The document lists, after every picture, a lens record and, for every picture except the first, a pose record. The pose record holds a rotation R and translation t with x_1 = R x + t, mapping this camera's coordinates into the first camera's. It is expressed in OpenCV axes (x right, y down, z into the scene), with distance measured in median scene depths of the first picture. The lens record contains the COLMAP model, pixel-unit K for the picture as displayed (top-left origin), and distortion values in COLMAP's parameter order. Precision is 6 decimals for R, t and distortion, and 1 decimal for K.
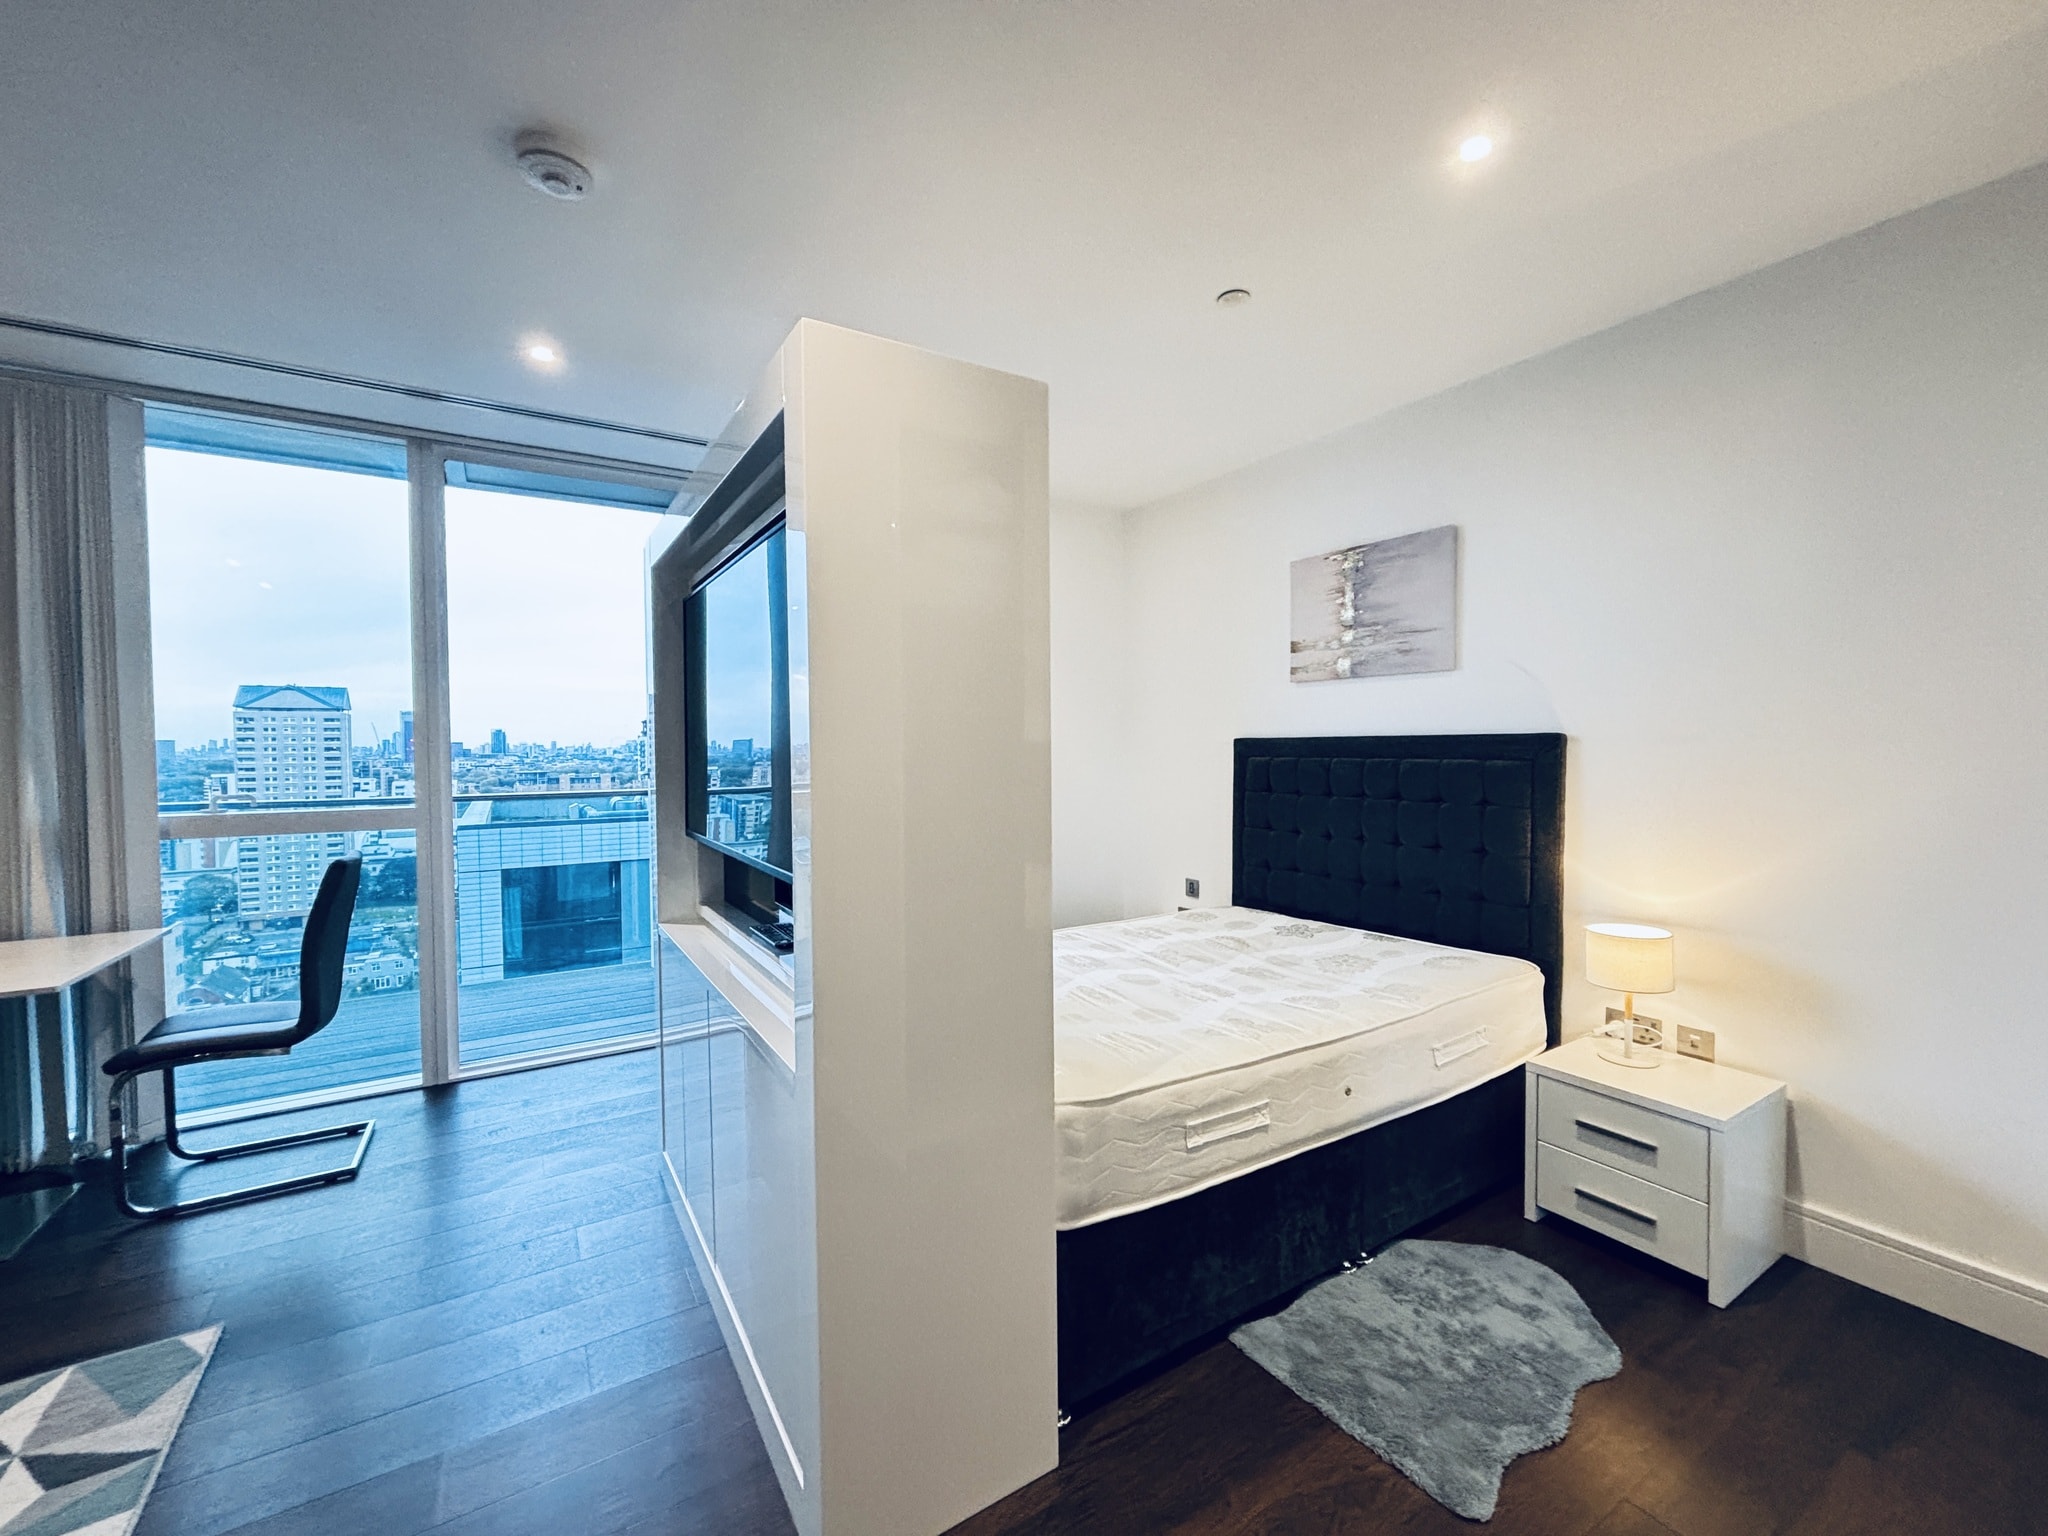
lens RADIAL K [[832.4, 0, 1023.9], [0, 832.4, 765.0], [0, 0, 1]] dist [-0.001777, 0.000098]
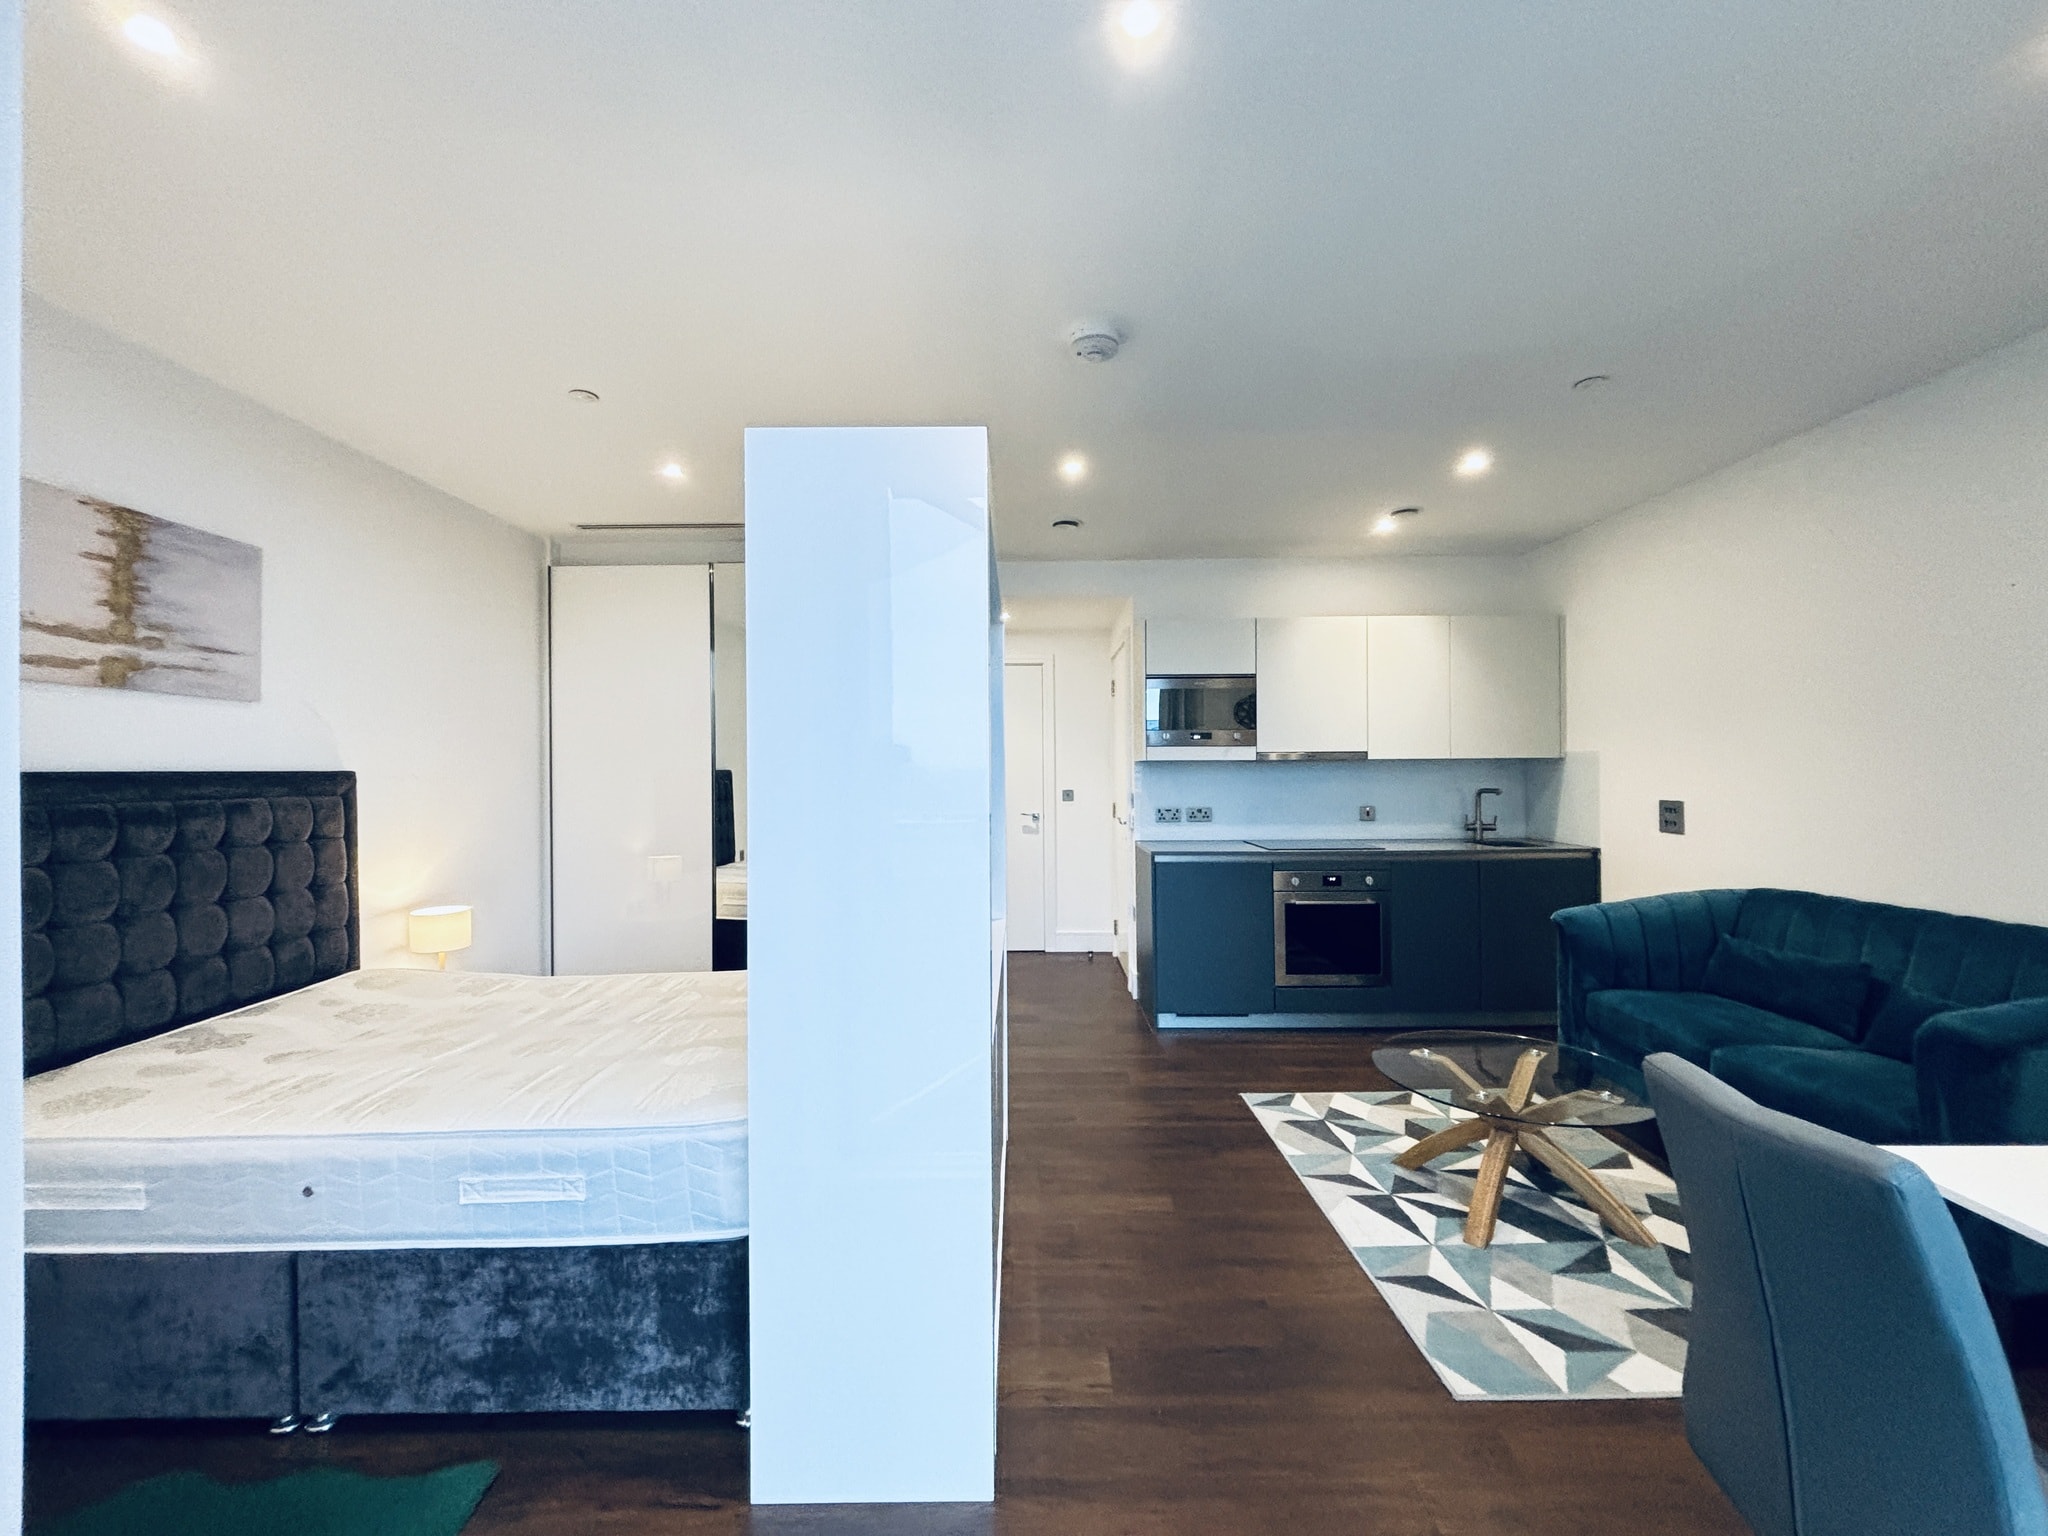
lens RADIAL K [[835.5, 0, 1023.4], [0, 835.5, 761.3], [0, 0, 1]] dist [0.001296, 0.000391]
pose [[-0.848434, 0.020985, 0.528885, -0.776187], [0.028897, 0.999560, 0.006695, -0.032437], [-0.528512, 0.020964, -0.848667, 1.478015]]
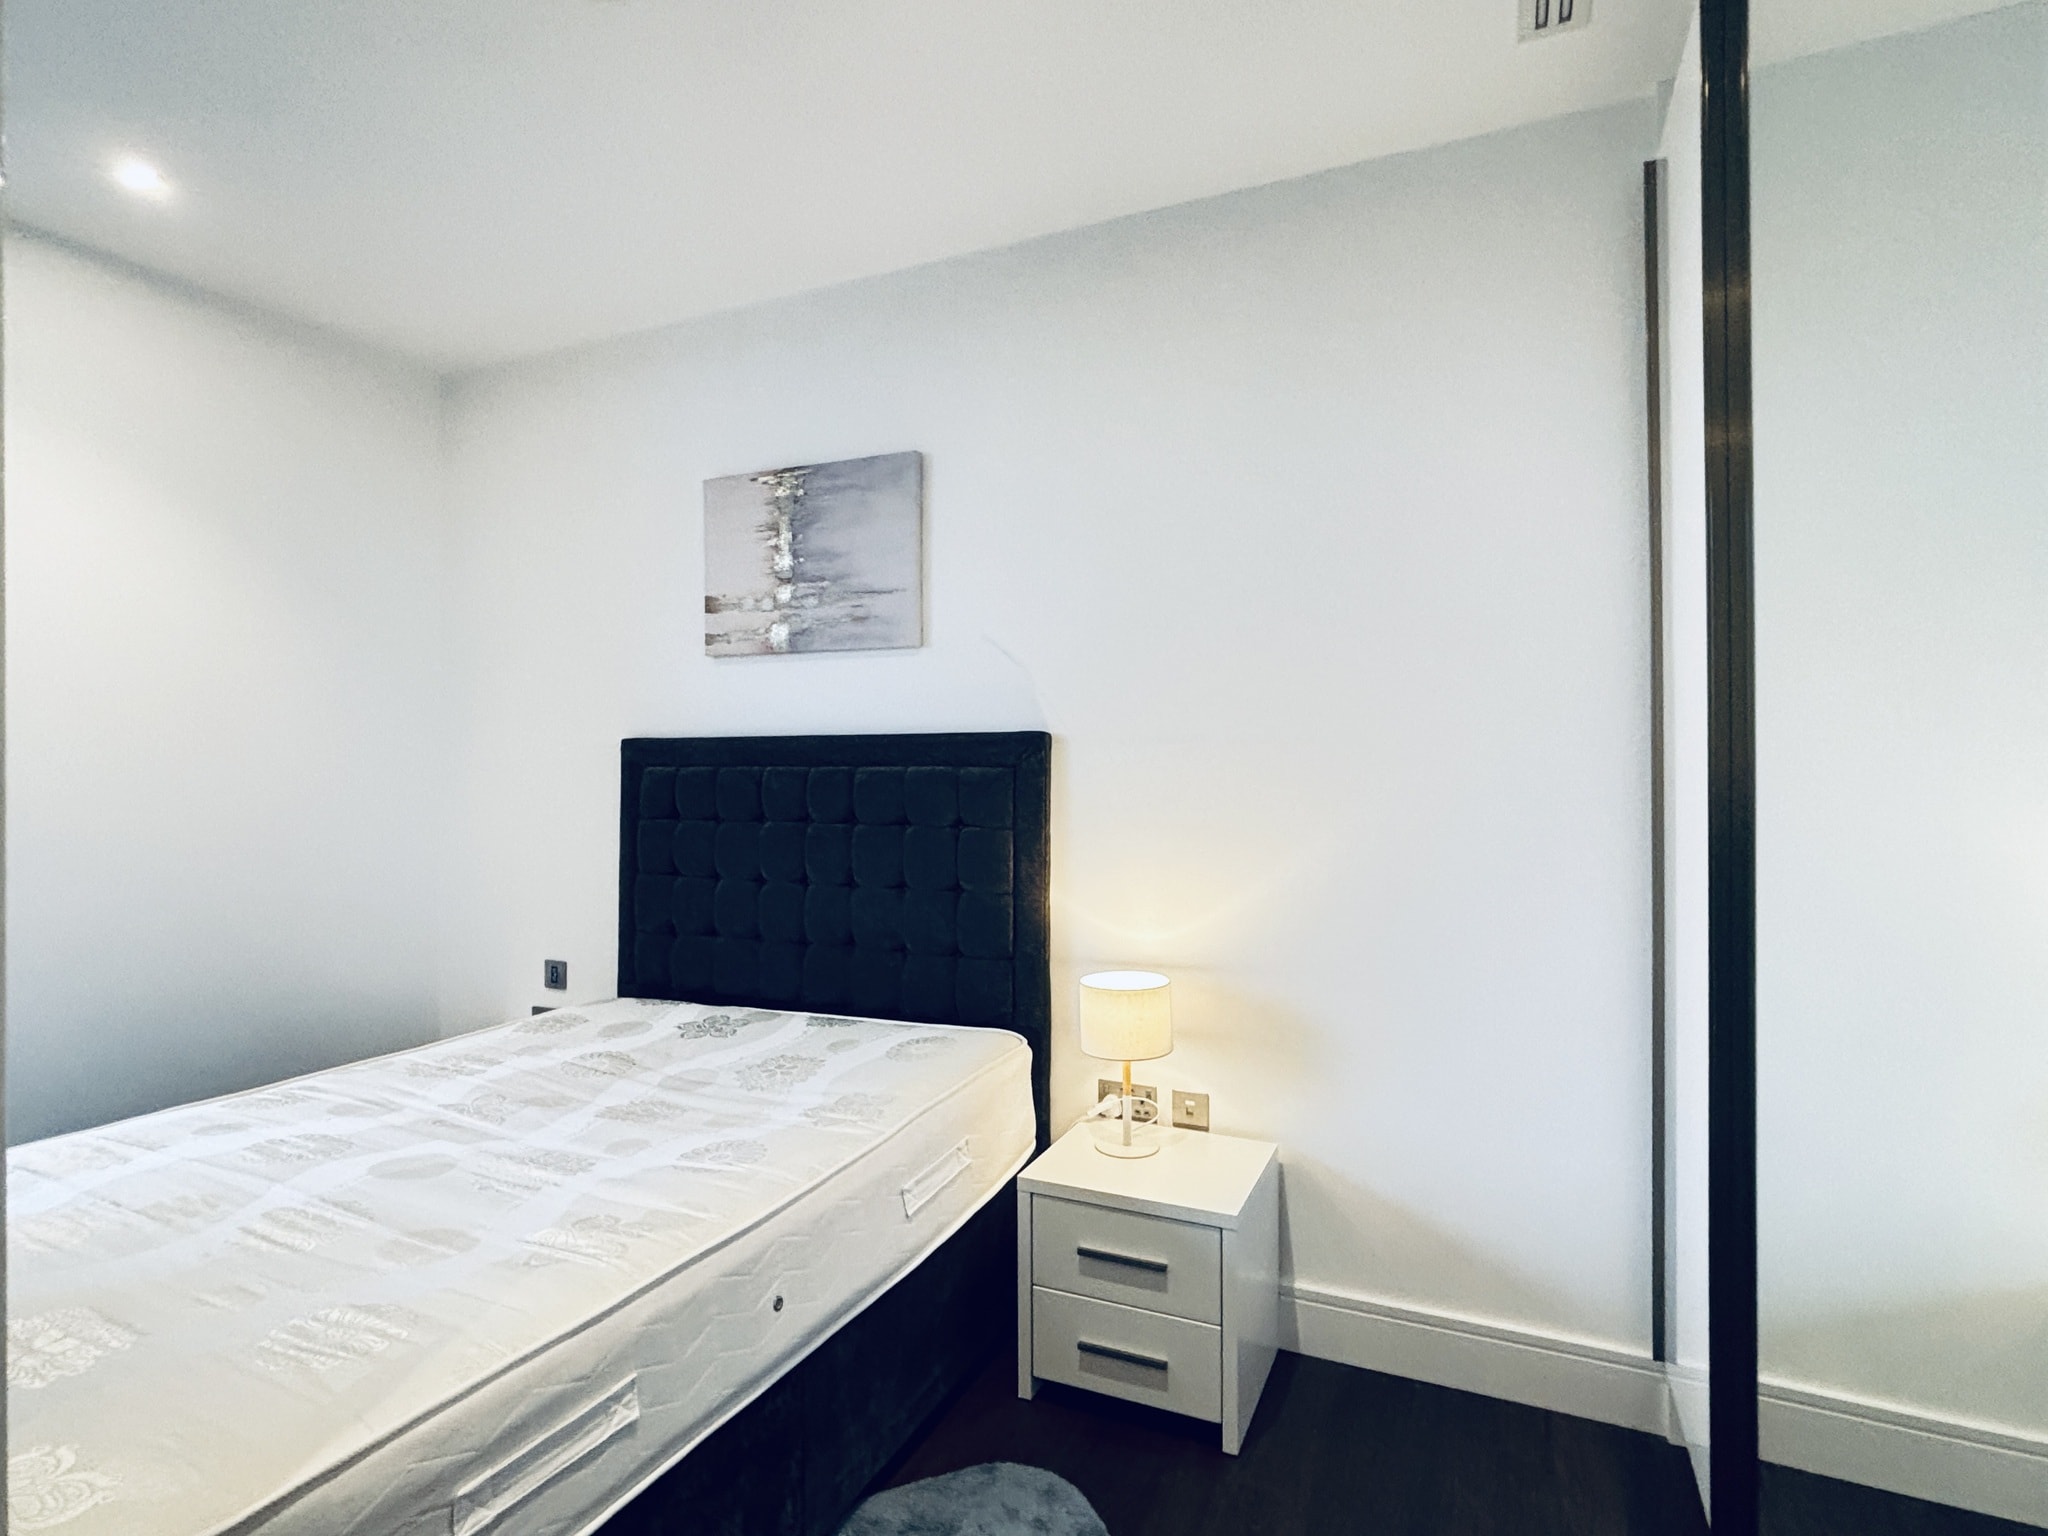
lens RADIAL K [[1049.3, 0, 1022.7], [0, 1049.3, 757.6], [0, 0, 1]] dist [0.002611, 0.000404]
pose [[0.835344, 0.005550, 0.549700, 0.088807], [0.011673, 0.999544, -0.027831, 0.012947], [-0.549604, 0.029665, 0.834898, 0.192375]]
